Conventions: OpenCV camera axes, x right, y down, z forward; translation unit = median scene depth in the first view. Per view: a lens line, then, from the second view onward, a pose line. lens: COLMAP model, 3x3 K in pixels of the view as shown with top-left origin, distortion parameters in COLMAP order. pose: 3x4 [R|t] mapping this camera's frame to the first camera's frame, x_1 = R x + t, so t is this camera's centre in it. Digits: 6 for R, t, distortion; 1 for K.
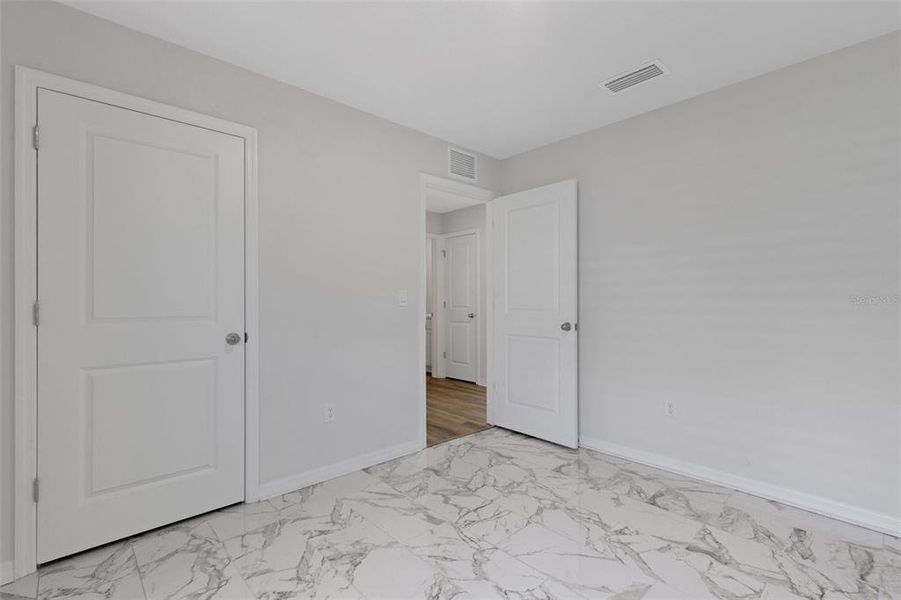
lens RADIAL K [[417.6, 0, 449.3], [0, 417.6, 295.4], [0, 0, 1]] dist [0.011345, -0.000250]
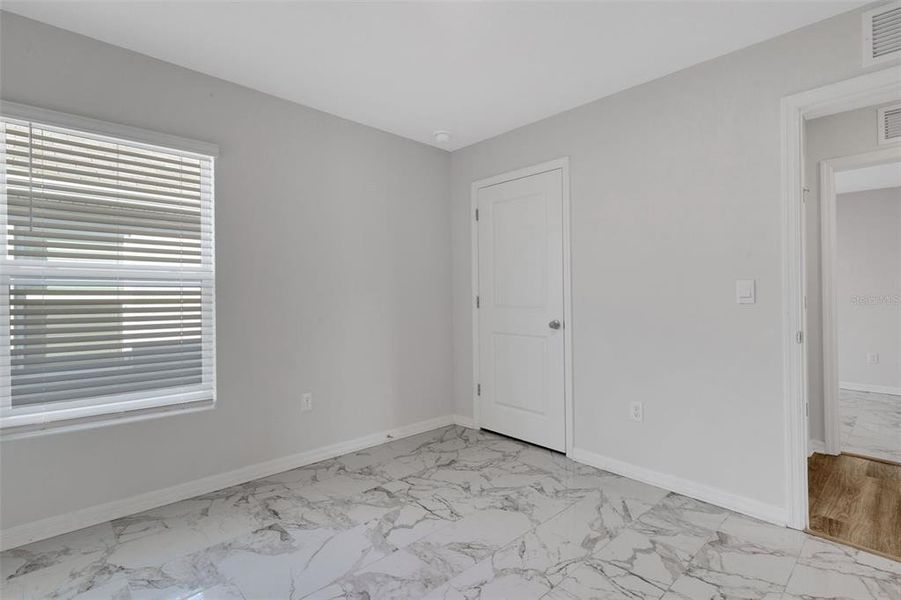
lens RADIAL K [[417.6, 0, 450.3], [0, 417.6, 294.8], [0, 0, 1]] dist [0.011345, -0.000250]
pose [[0.016918, -0.008213, -0.999823, 0.806001], [0.006138, 0.999948, -0.008110, 0.019229], [0.999838, -0.005999, 0.016967, 0.662766]]
